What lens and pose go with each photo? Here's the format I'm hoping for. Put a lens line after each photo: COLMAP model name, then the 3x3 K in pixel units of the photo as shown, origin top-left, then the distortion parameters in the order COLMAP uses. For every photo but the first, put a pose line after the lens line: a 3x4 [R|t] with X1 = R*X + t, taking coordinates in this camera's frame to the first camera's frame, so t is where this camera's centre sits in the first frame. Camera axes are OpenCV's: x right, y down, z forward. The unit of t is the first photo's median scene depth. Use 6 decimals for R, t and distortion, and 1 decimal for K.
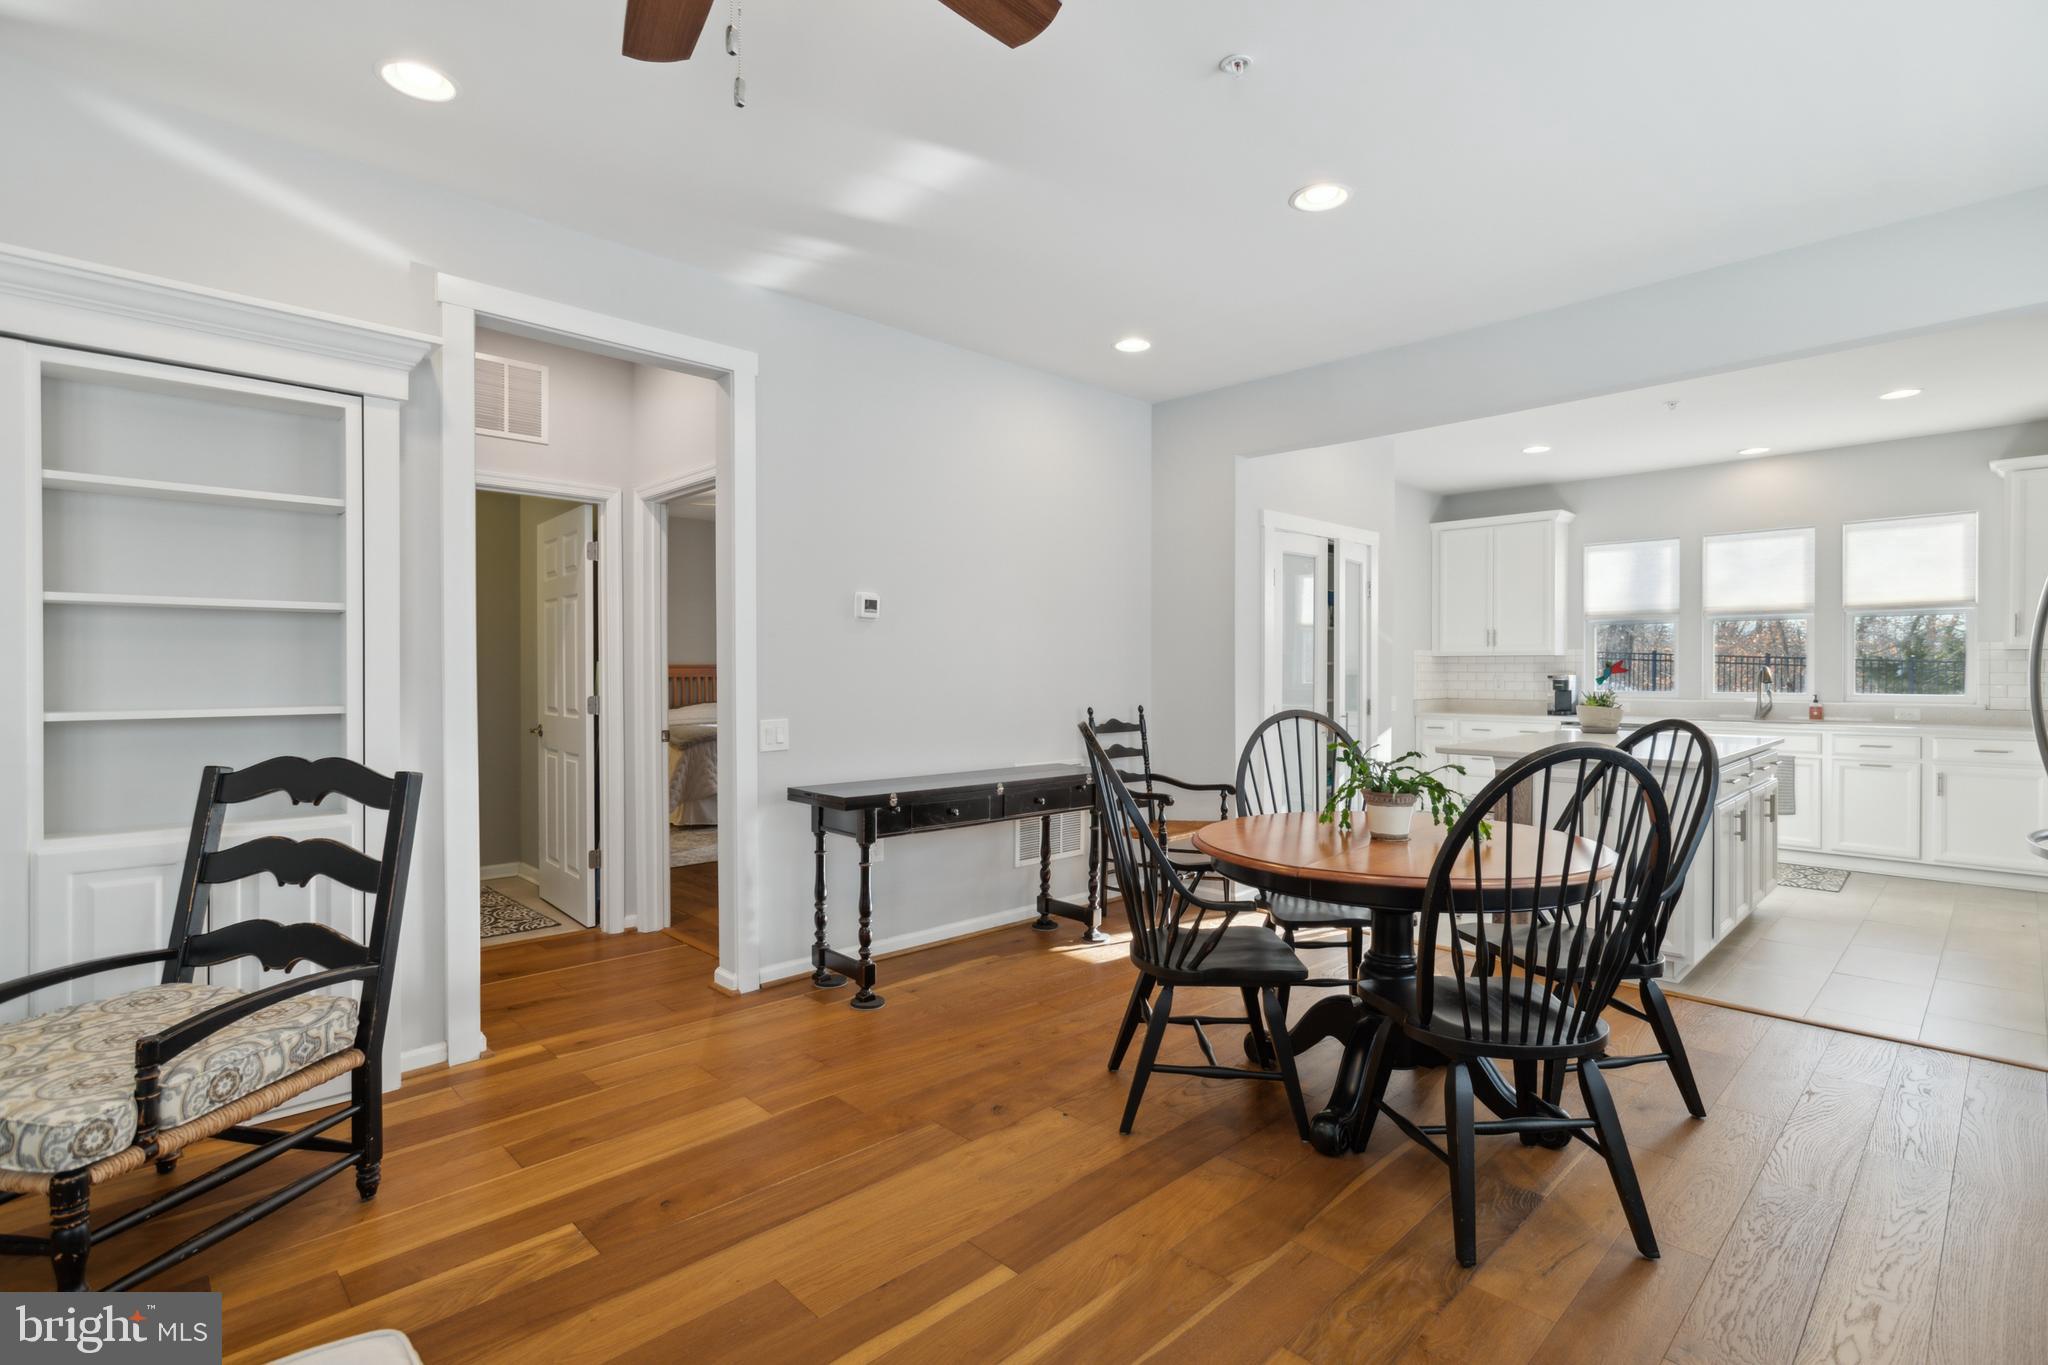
lens RADIAL K [[985.2, 0, 1017.4], [0, 985.2, 680.5], [0, 0, 1]] dist [-0.012359, 0.010597]
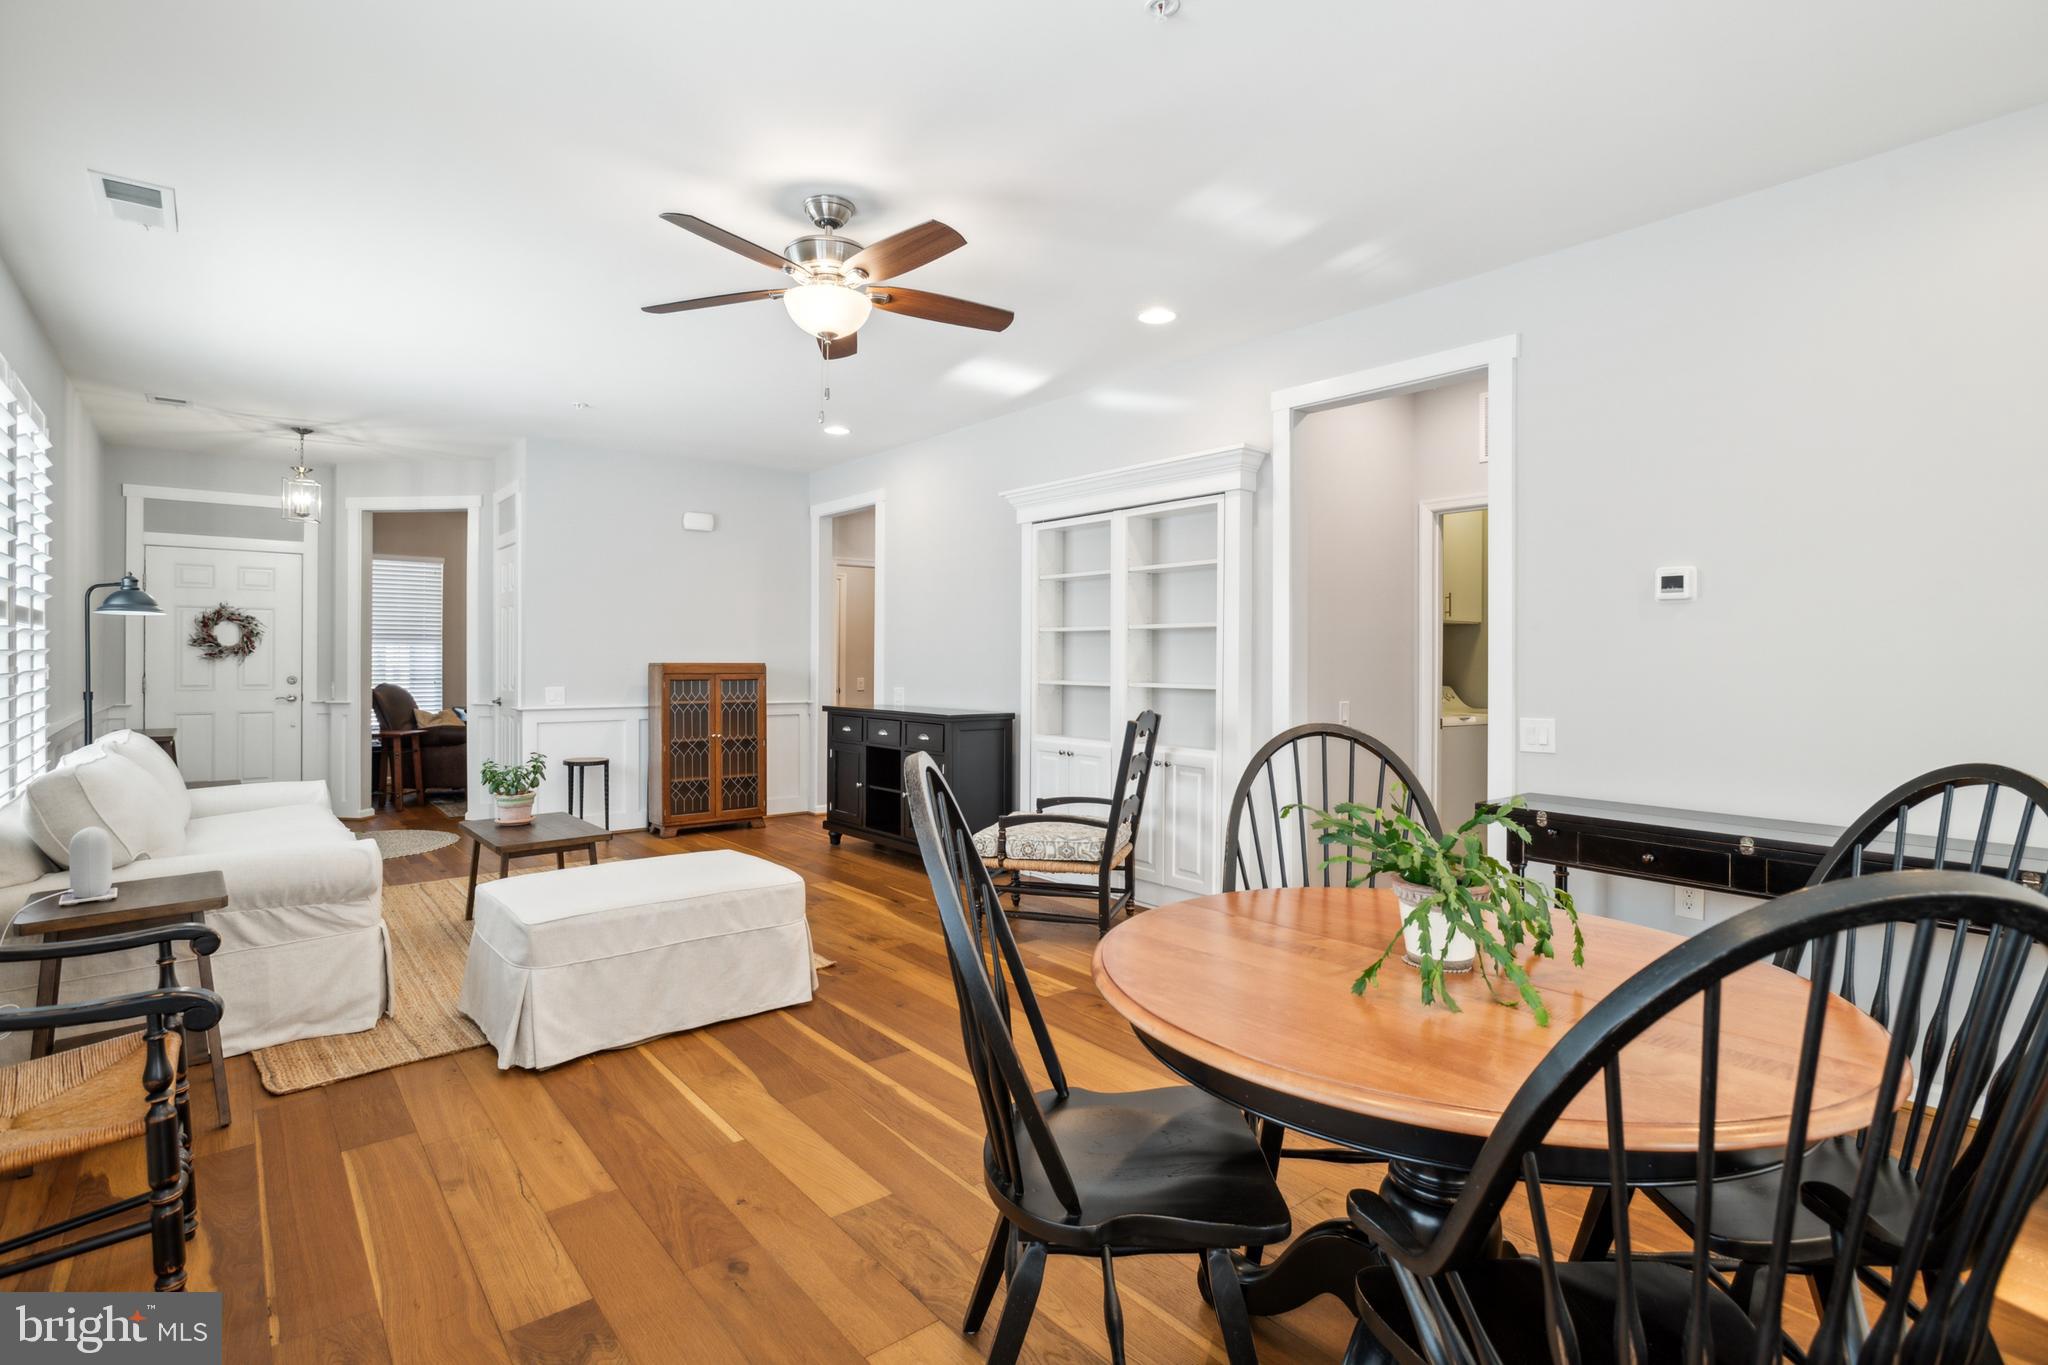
lens RADIAL K [[985.2, 0, 1021.4], [0, 985.2, 666.9], [0, 0, 1]] dist [-0.012359, 0.010597]
pose [[-0.080685, 0.010092, -0.996689, 0.420565], [-0.012810, 0.999856, 0.011161, -0.007531], [0.996657, 0.013668, -0.080544, 0.346805]]
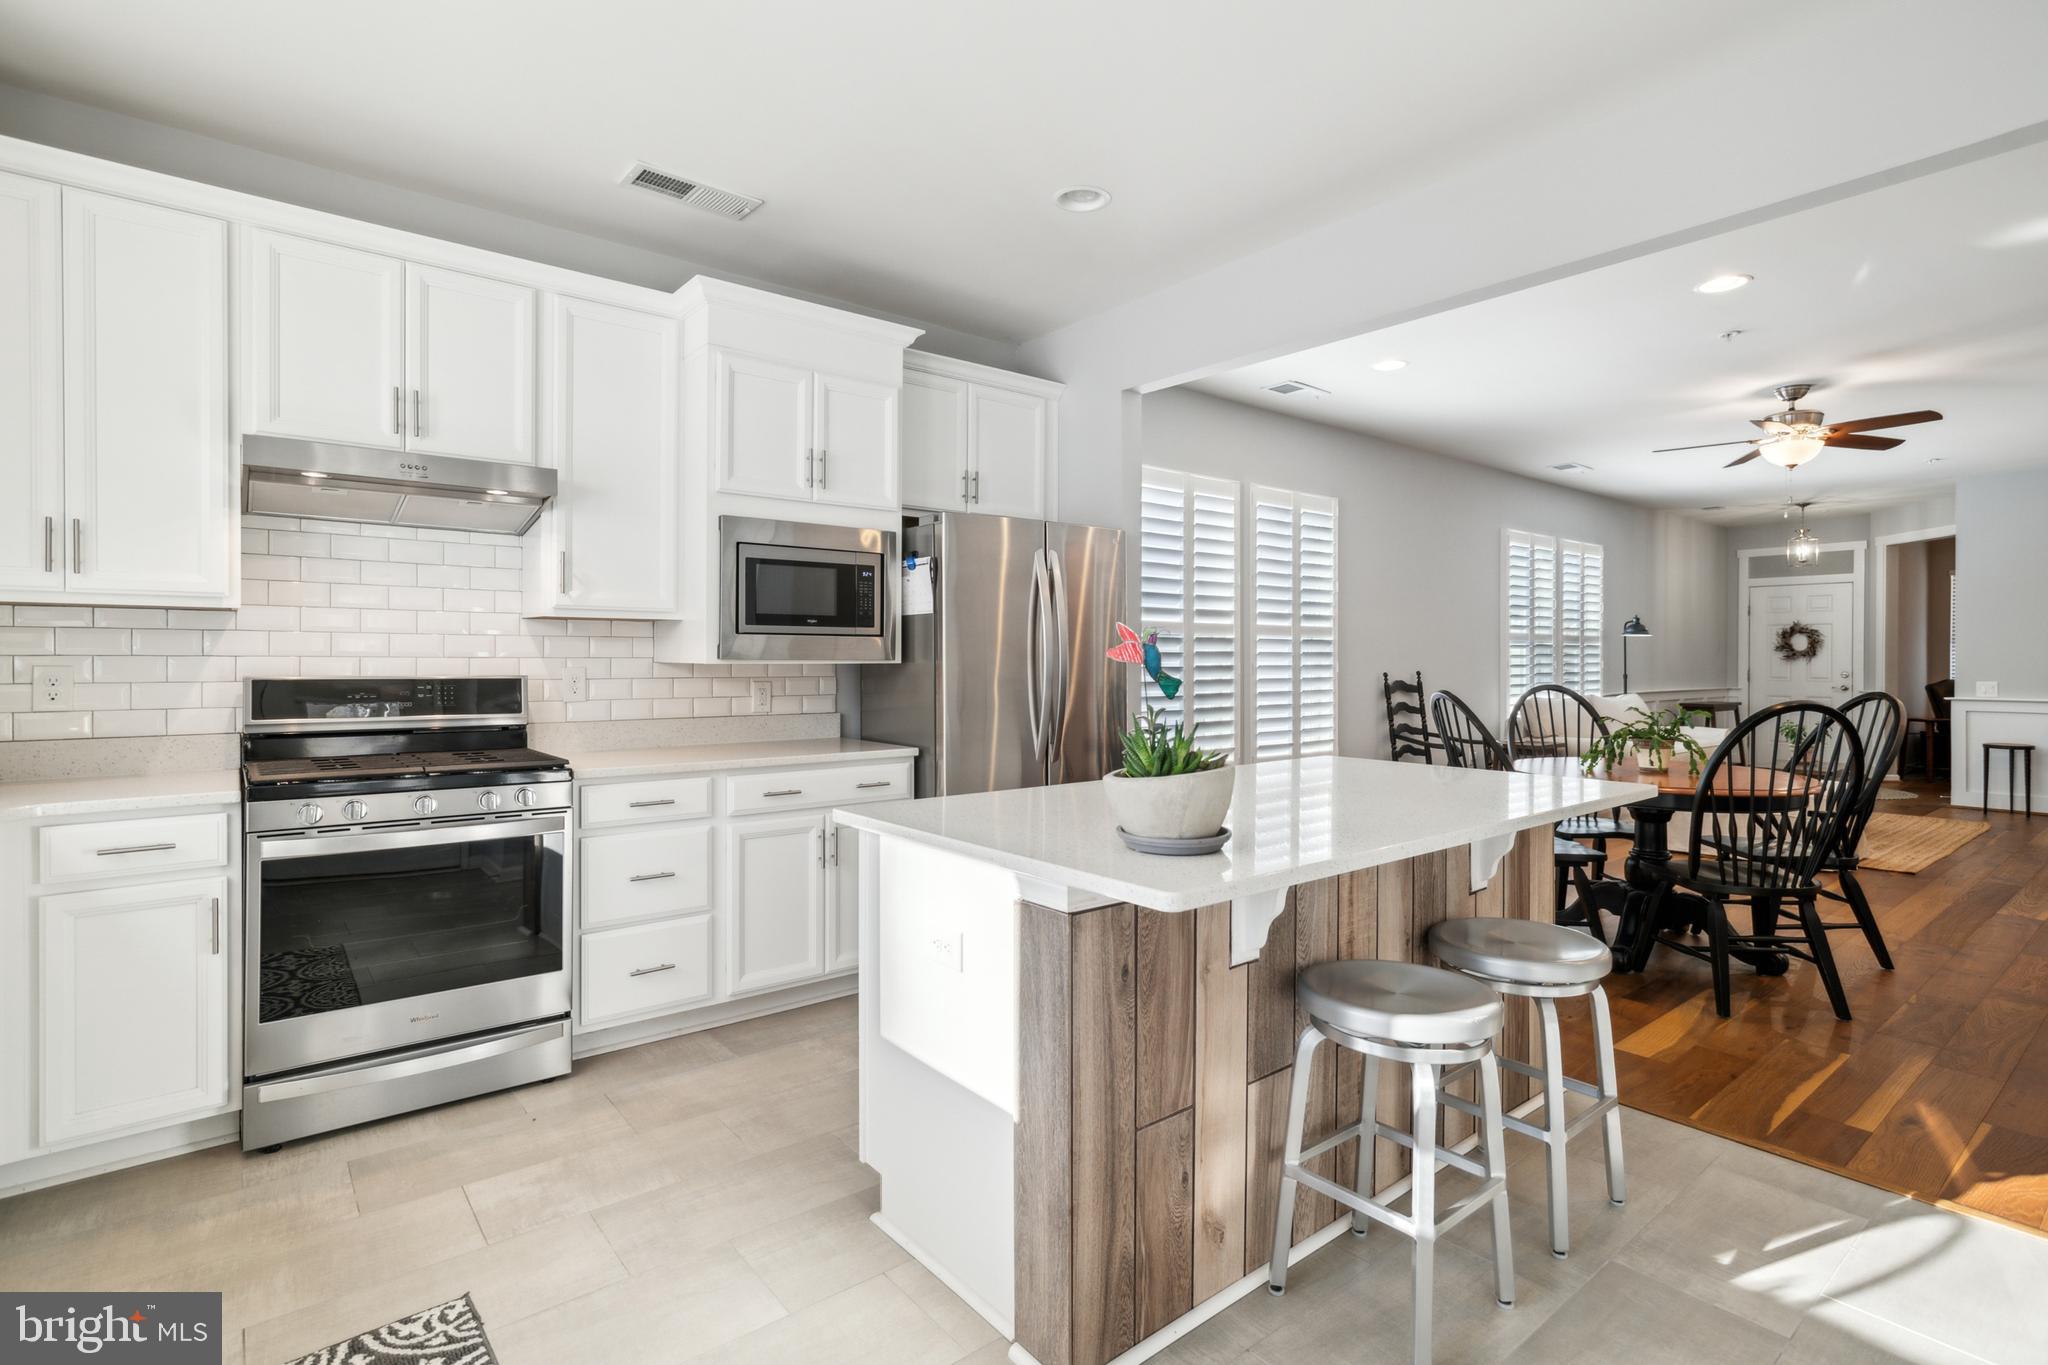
lens RADIAL K [[985.2, 0, 1020.1], [0, 985.2, 663.6], [0, 0, 1]] dist [-0.012359, 0.010597]
pose [[-0.995308, -0.002153, 0.096734, 0.513563], [-0.000676, 0.999883, 0.015293, -0.009900], [-0.096755, 0.015156, -0.995193, 1.110121]]
